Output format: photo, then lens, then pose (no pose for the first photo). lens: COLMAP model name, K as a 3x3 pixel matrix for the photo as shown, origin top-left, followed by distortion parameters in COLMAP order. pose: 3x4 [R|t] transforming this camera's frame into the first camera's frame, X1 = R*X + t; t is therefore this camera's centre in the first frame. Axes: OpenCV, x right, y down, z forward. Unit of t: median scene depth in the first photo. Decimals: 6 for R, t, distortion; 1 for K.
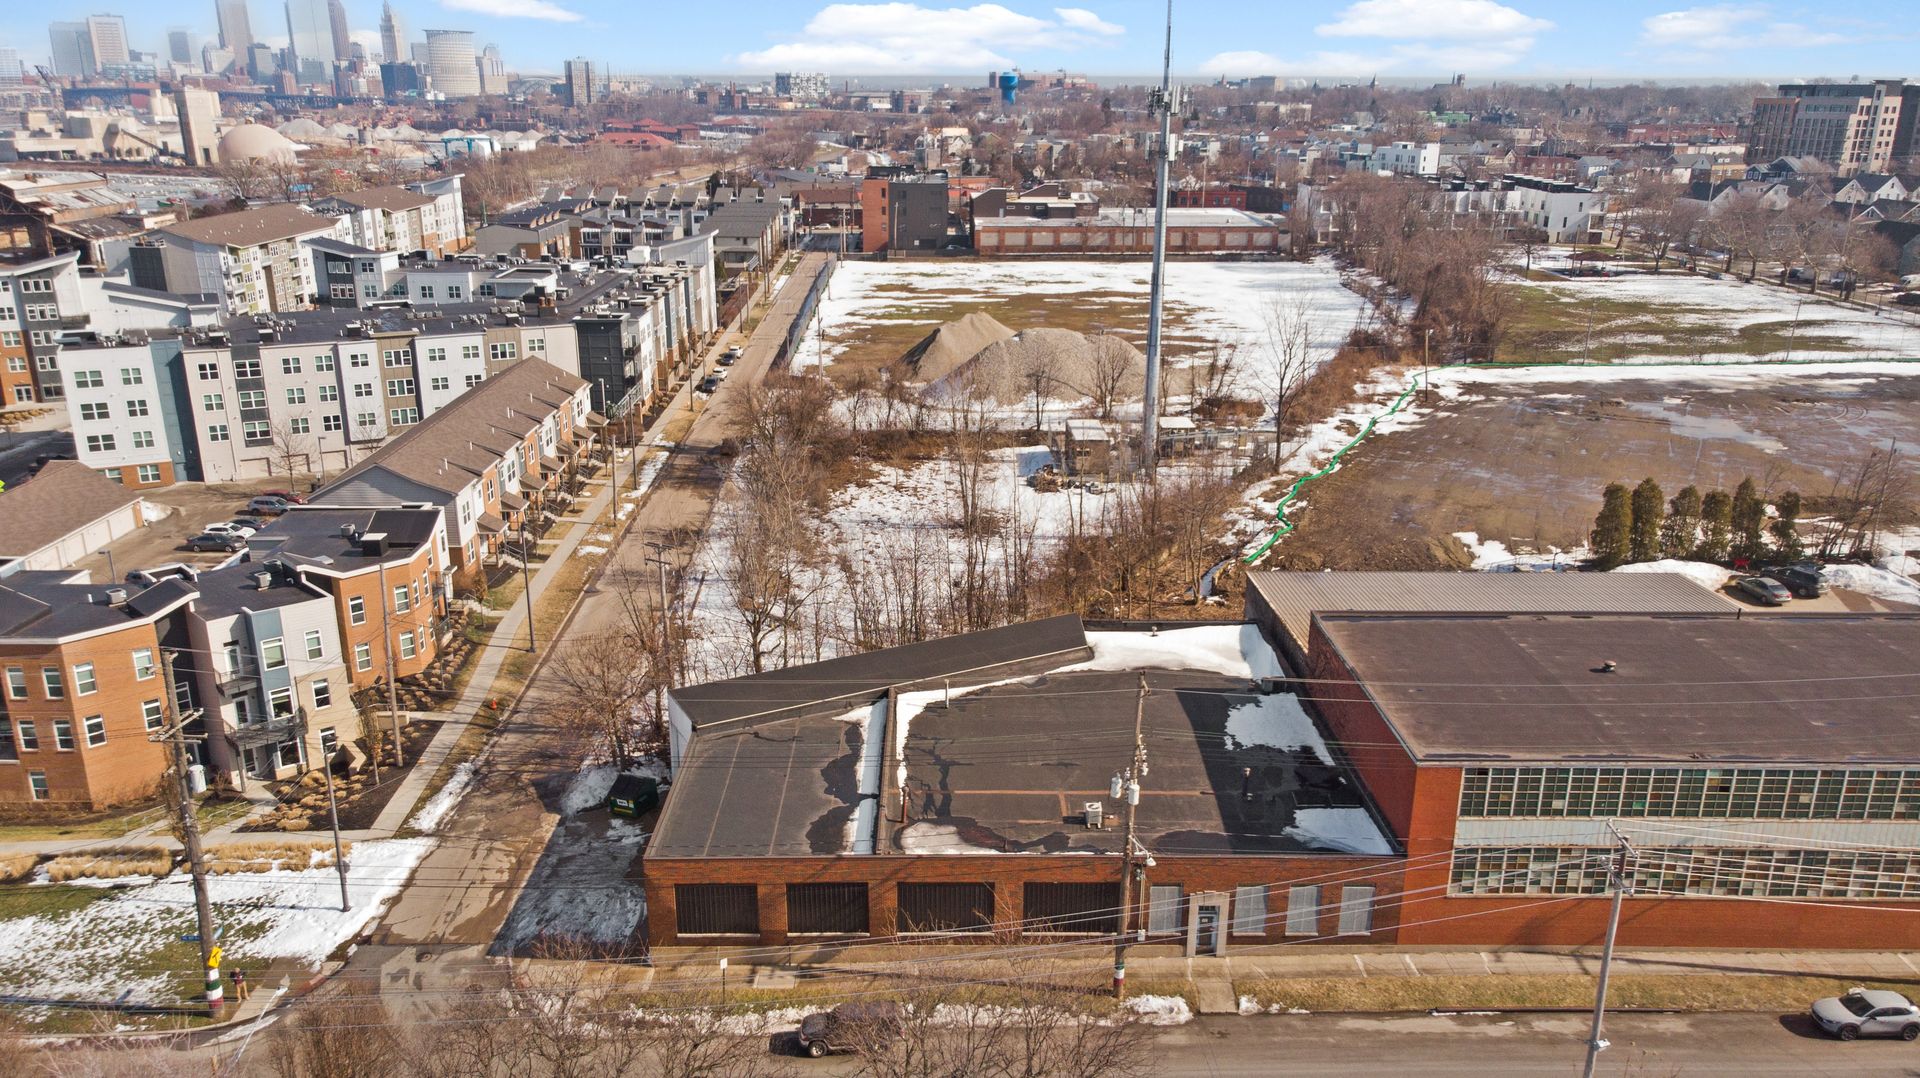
lens RADIAL K [[1410.2, 0, 959.0], [0, 1410.2, 536.1], [0, 0, 1]] dist [0.022912, 0.015725]
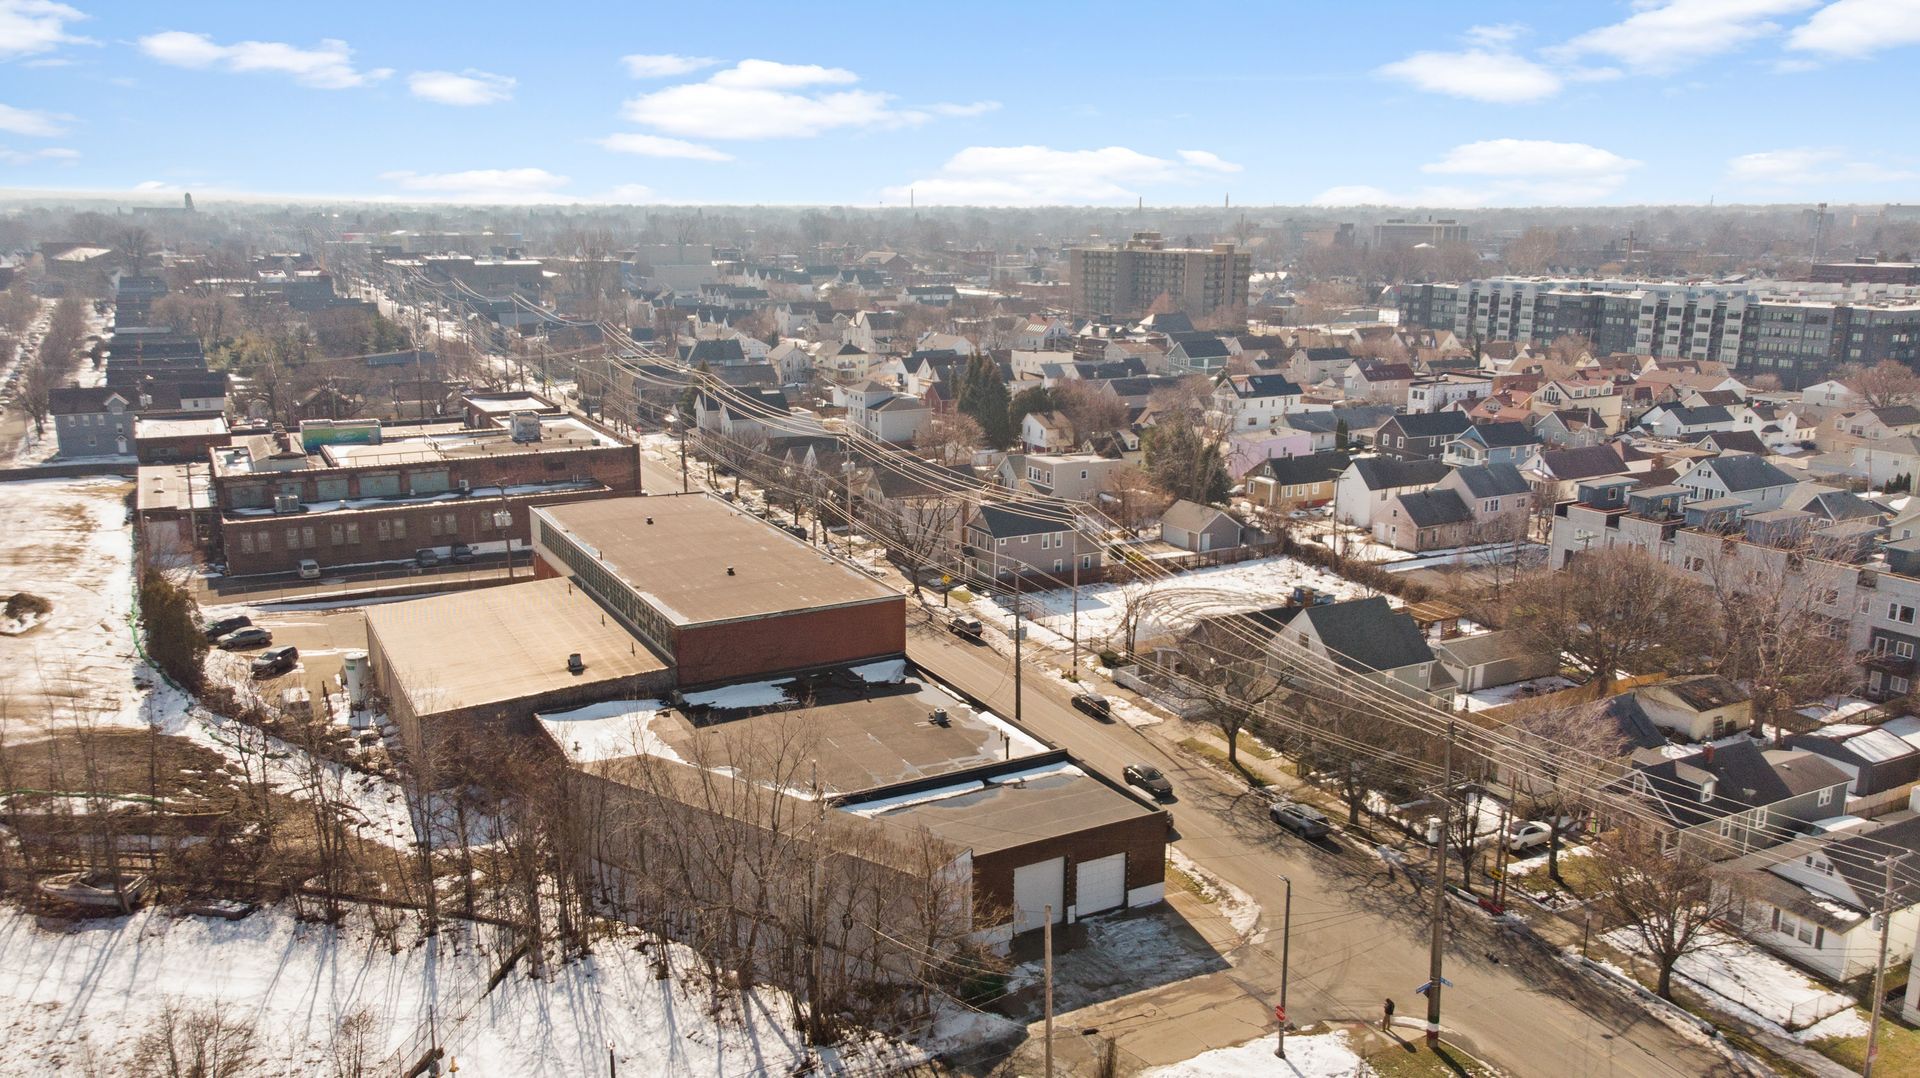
lens RADIAL K [[1406.6, 0, 958.9], [0, 1406.6, 537.4], [0, 0, 1]] dist [0.028288, 0.010050]
pose [[-0.466458, -0.206635, 0.860069, -0.538195], [0.260252, 0.897233, 0.356711, -0.231143], [-0.845391, 0.390225, -0.364744, 0.686842]]
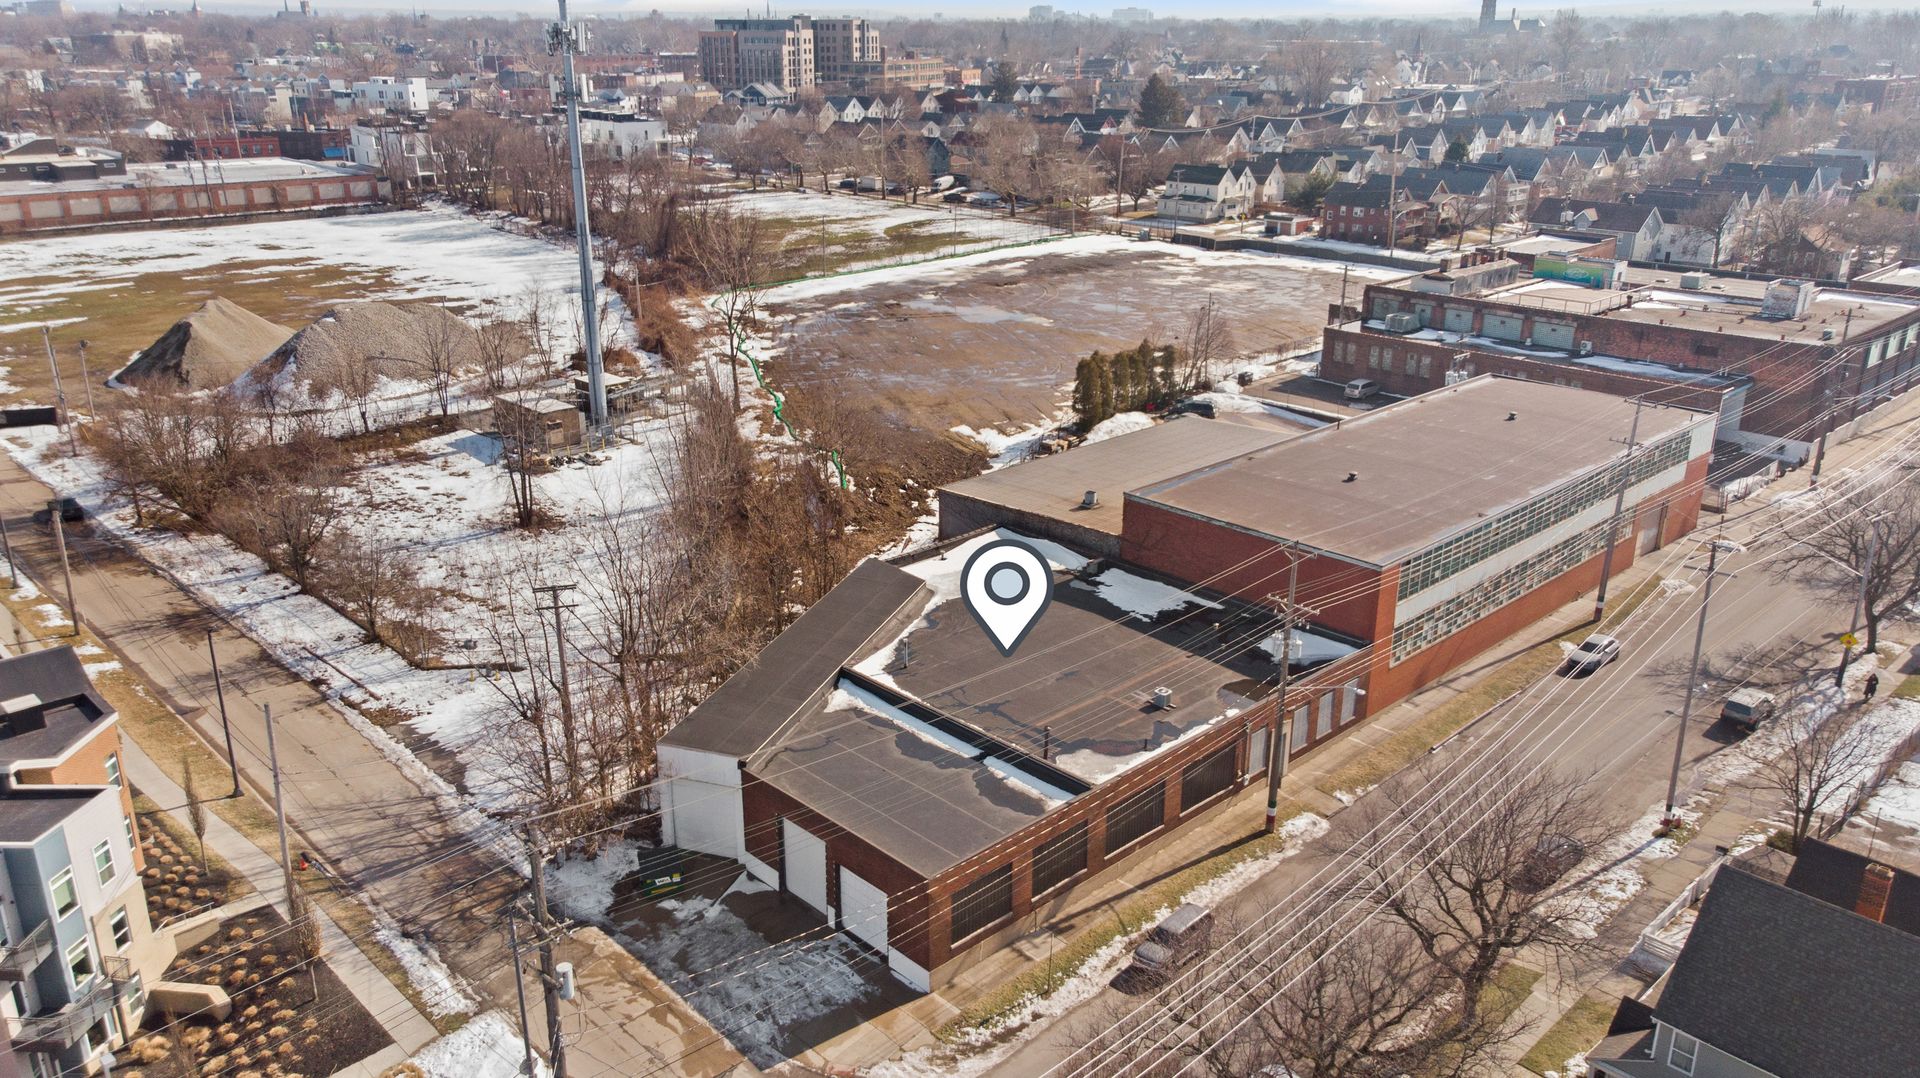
lens RADIAL K [[1450.4, 0, 960.0], [0, 1450.4, 539.0], [0, 0, 1]] dist [0.011728, 0.045180]
pose [[0.731792, -0.234306, 0.639985, -0.338536], [0.210125, 0.970866, 0.115177, -0.040856], [-0.648327, 0.050191, 0.759706, 0.114516]]
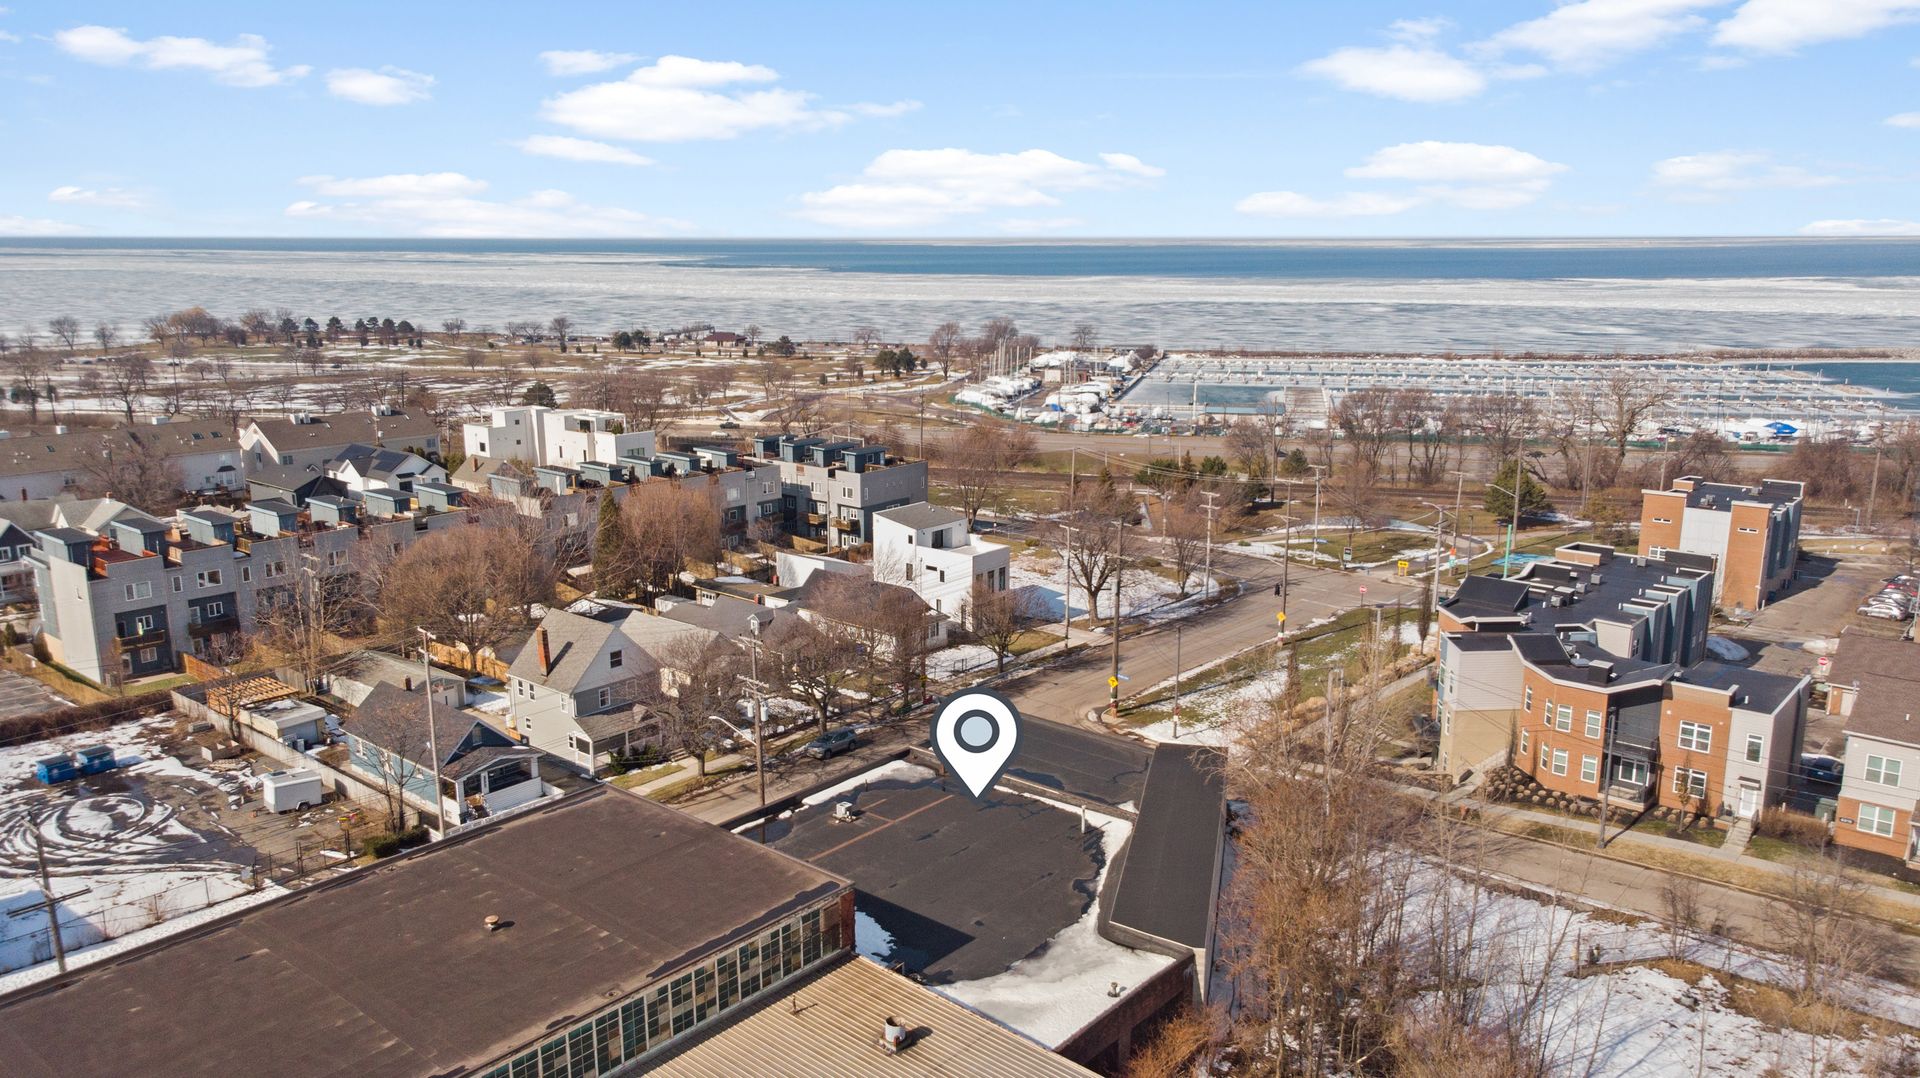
lens RADIAL K [[1406.6, 0, 958.9], [0, 1406.6, 537.4], [0, 0, 1]] dist [0.028288, 0.010050]
pose [[-0.659690, 0.151842, -0.736039, 0.432423], [-0.230858, 0.891083, 0.390738, -0.251671], [0.715202, 0.427687, -0.552784, 0.788133]]
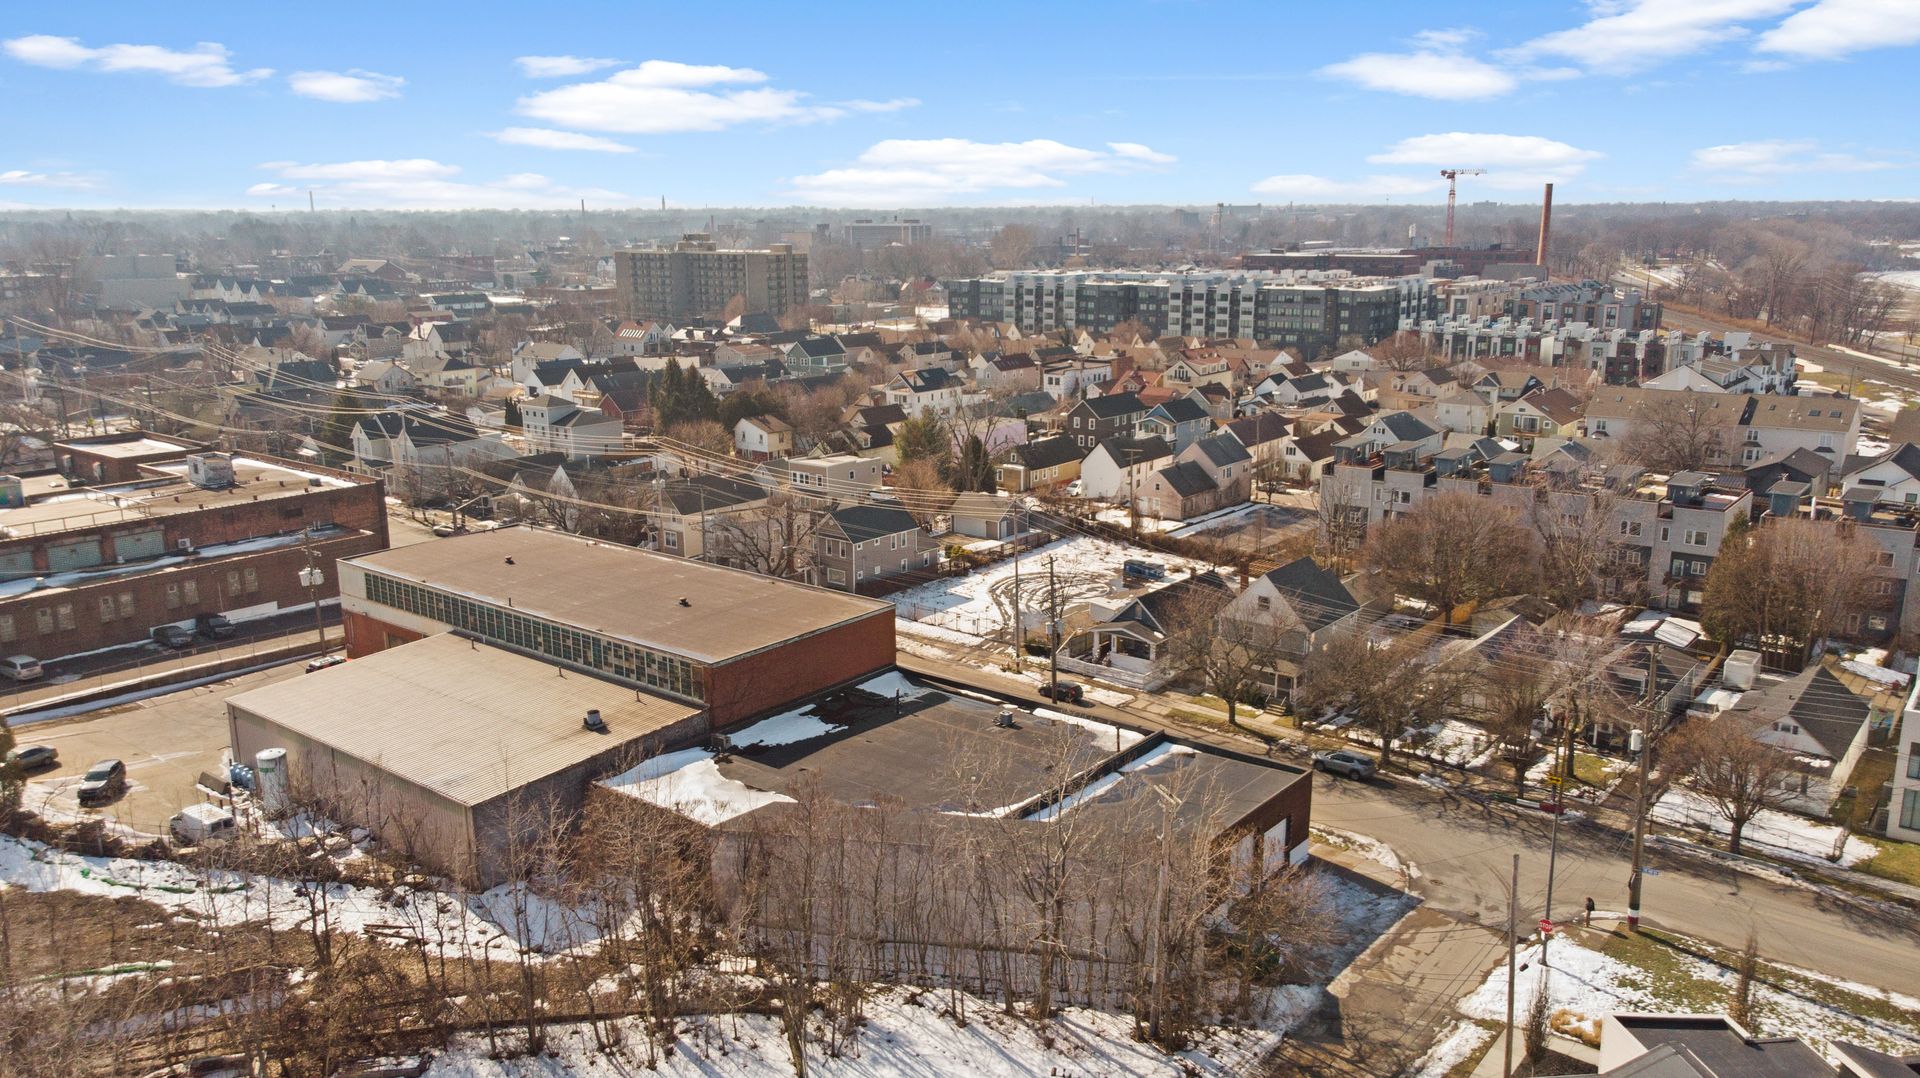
lens RADIAL K [[1404.1, 0, 957.0], [0, 1404.1, 563.2], [0, 0, 1]] dist [0.039319, 0.000871]
pose [[-0.769340, -0.153952, 0.620012, -0.347392], [0.195685, 0.867085, 0.458117, -0.289146], [-0.608131, 0.473775, -0.636957, 0.888704]]
